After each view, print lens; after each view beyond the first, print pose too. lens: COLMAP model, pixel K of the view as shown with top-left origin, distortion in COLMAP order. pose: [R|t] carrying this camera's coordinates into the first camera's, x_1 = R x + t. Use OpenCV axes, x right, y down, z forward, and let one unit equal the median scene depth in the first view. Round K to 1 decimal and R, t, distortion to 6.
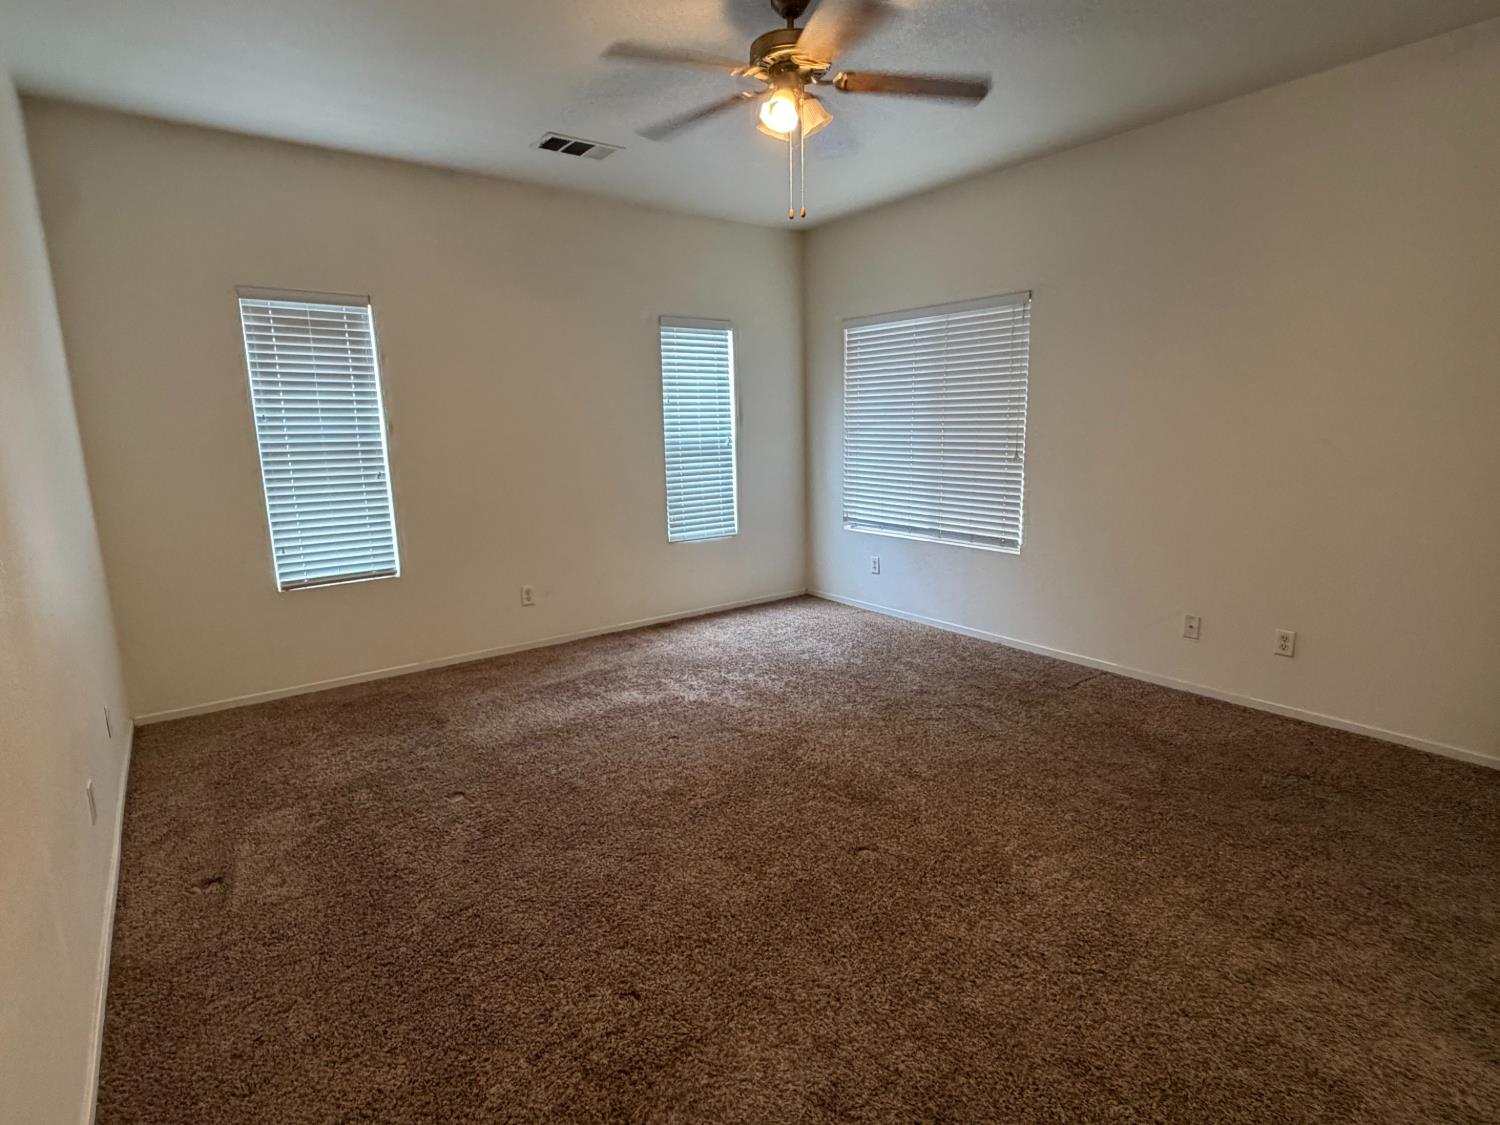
lens RADIAL K [[762.5, 0, 749.9], [0, 762.5, 563.4], [0, 0, 1]] dist [0.000889, -0.000111]
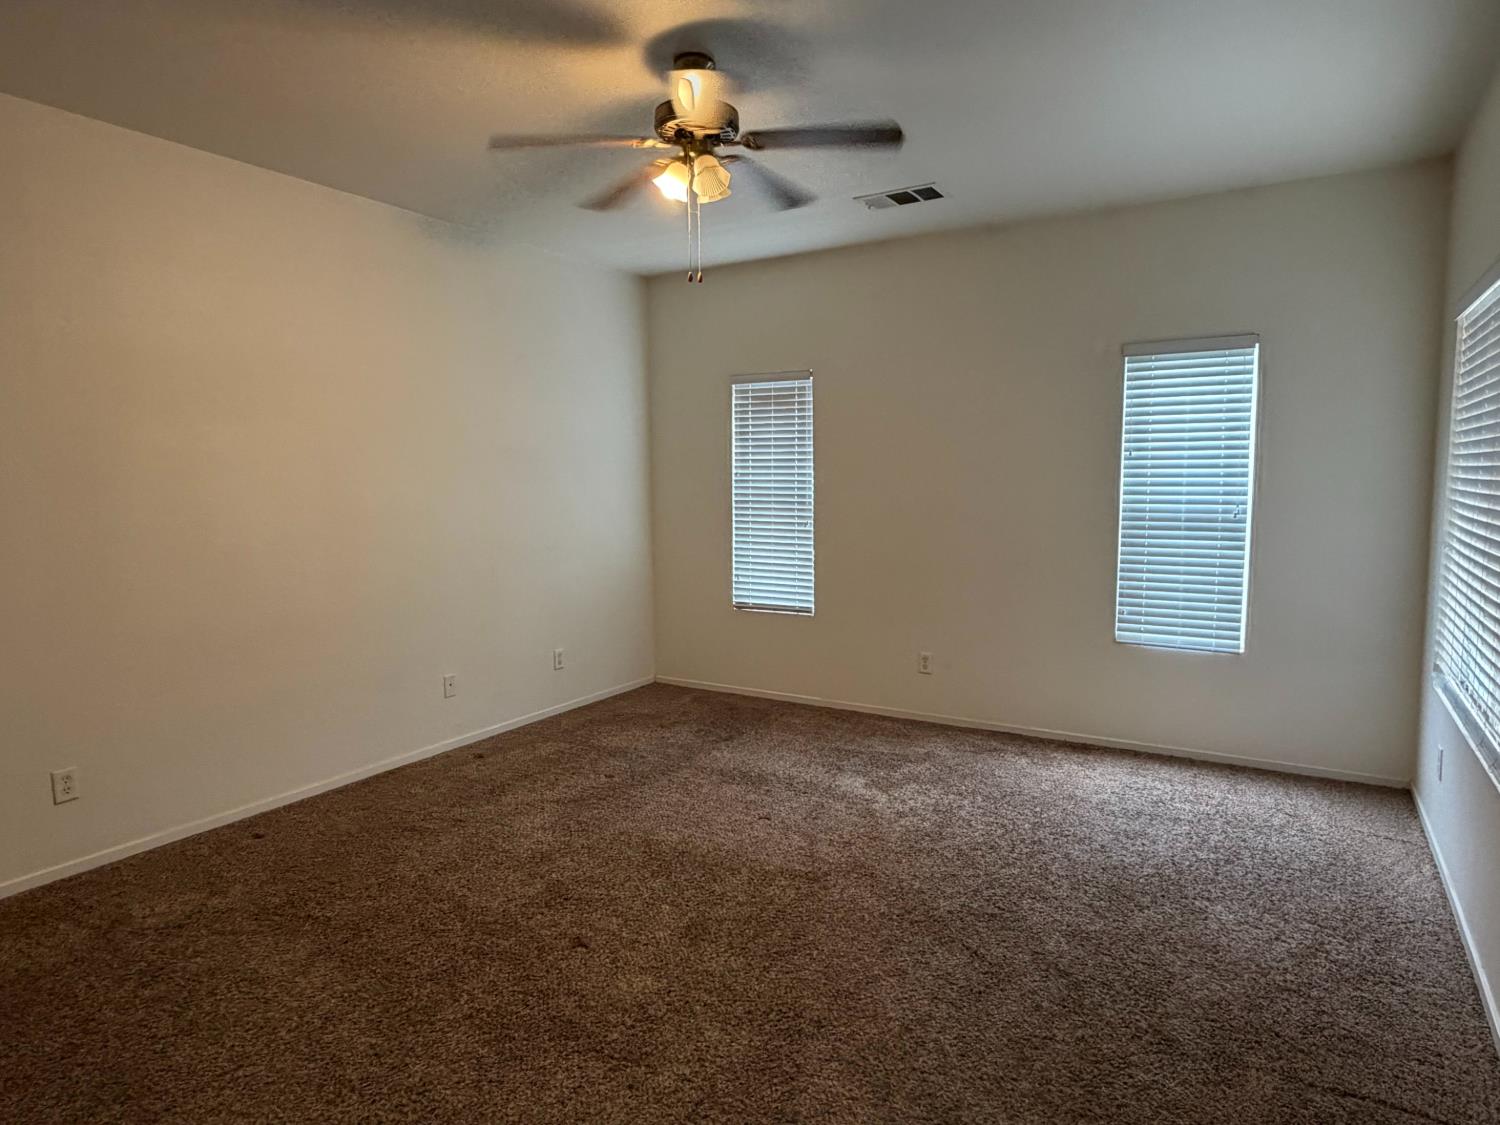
lens RADIAL K [[892.4, 0, 746.9], [0, 892.4, 563.8], [0, 0, 1]] dist [-0.000165, 0.000127]
pose [[0.368262, 0.109399, -0.923263, 0.707501], [-0.170800, 0.984112, 0.048483, -0.105550], [0.913899, 0.139839, 0.381096, 0.417615]]
